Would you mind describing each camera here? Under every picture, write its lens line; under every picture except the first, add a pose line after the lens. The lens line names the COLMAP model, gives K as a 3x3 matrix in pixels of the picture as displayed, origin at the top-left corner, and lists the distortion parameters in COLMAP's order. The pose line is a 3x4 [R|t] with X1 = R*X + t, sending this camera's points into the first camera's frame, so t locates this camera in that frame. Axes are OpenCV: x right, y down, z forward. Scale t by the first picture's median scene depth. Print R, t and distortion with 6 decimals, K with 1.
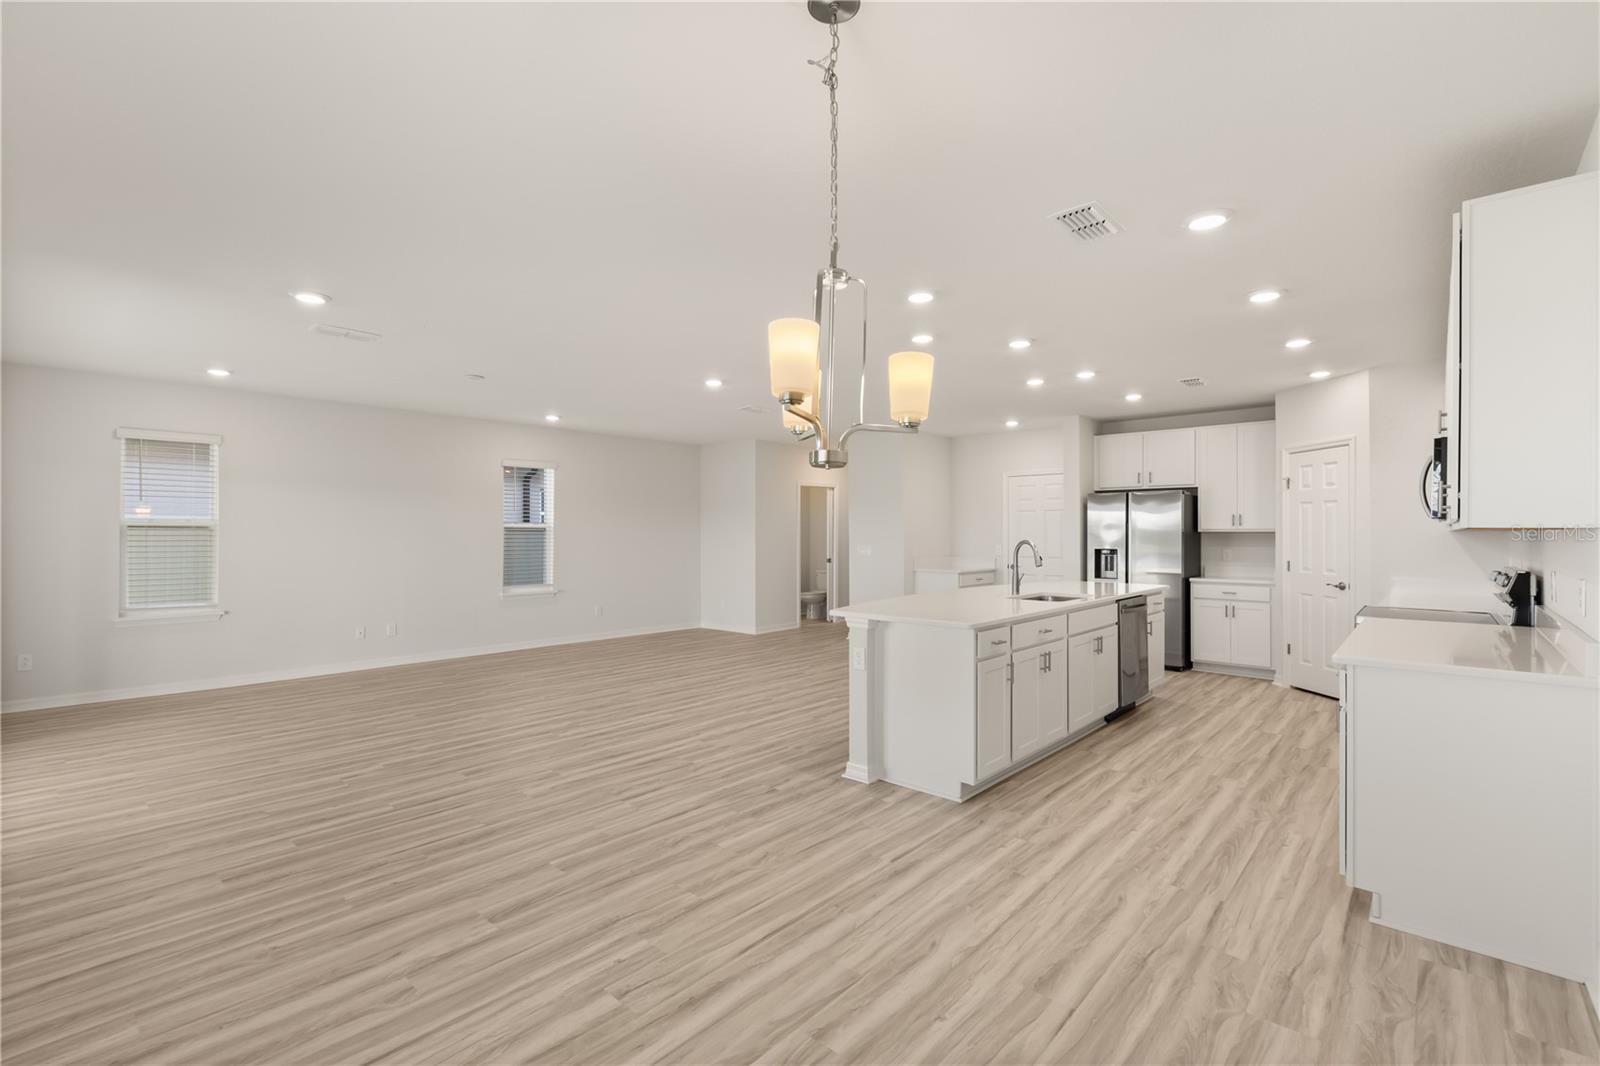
lens RADIAL K [[712.3, 0, 799.1], [0, 712.3, 530.7], [0, 0, 1]] dist [-0.000015, -0.000004]
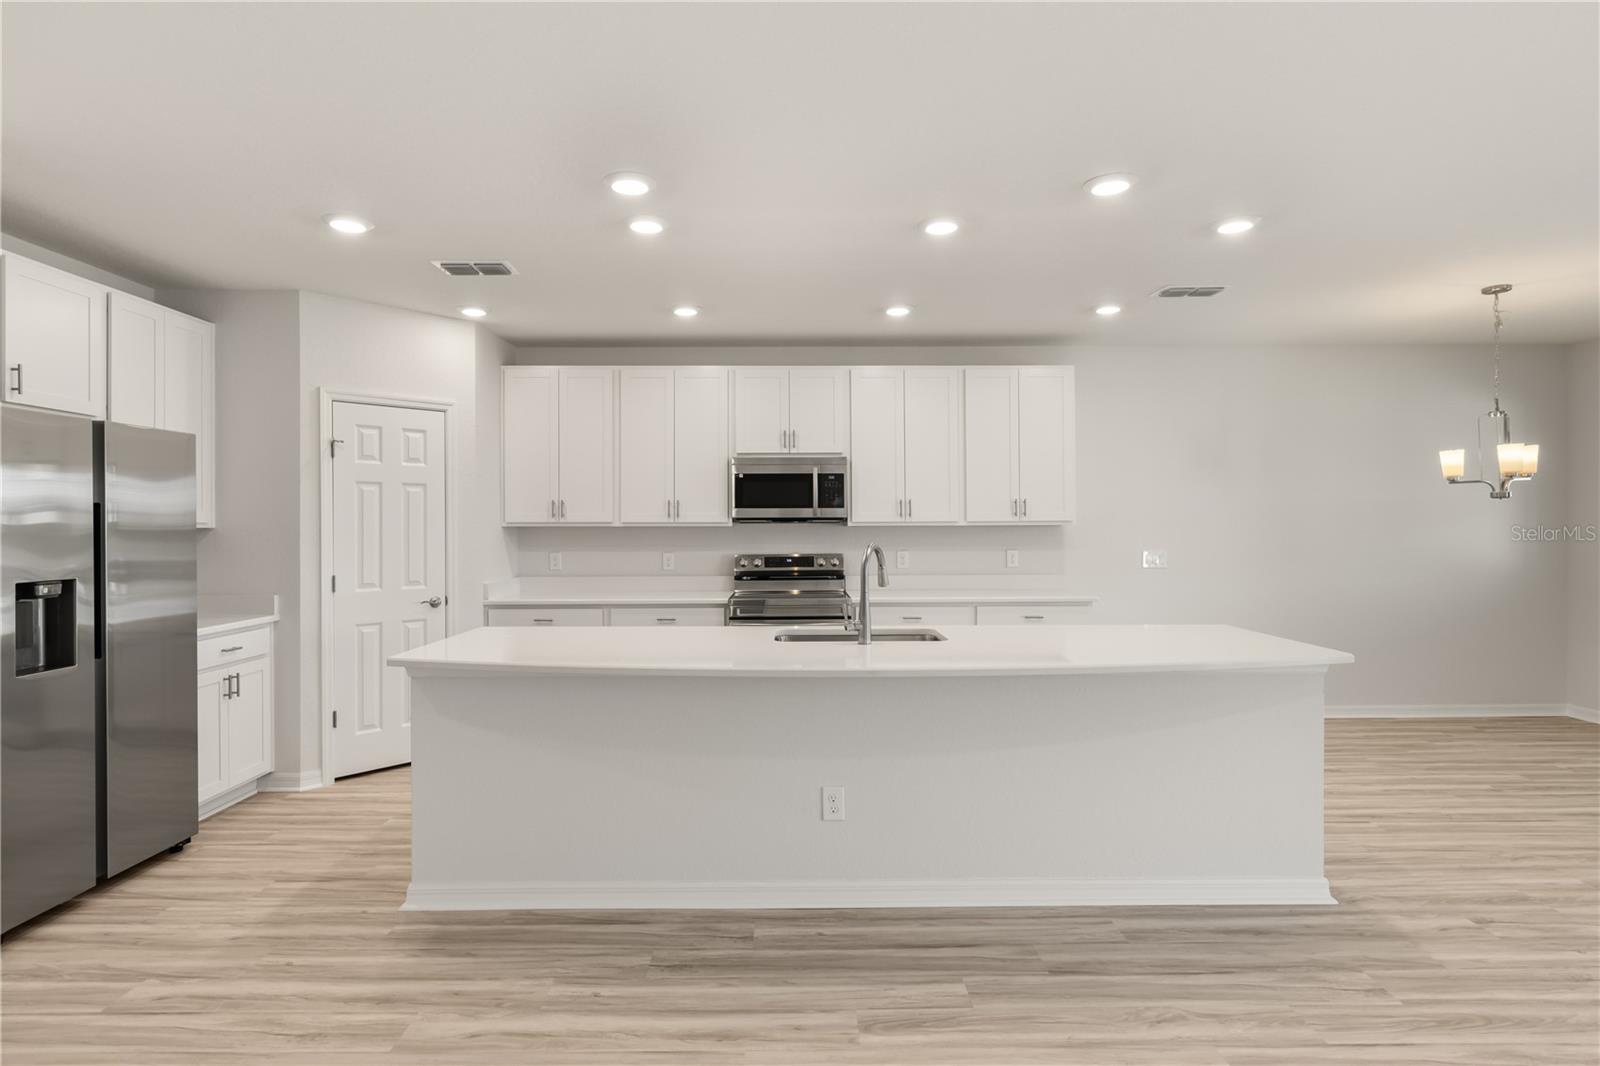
lens RADIAL K [[825.9, 0, 796.0], [0, 825.9, 527.9], [0, 0, 1]] dist [-0.016156, 0.000243]
pose [[-0.670100, 0.001682, 0.742269, -0.160789], [0.003701, 0.999993, 0.001076, 0.003630], [-0.742261, 0.003468, -0.670102, 1.858977]]
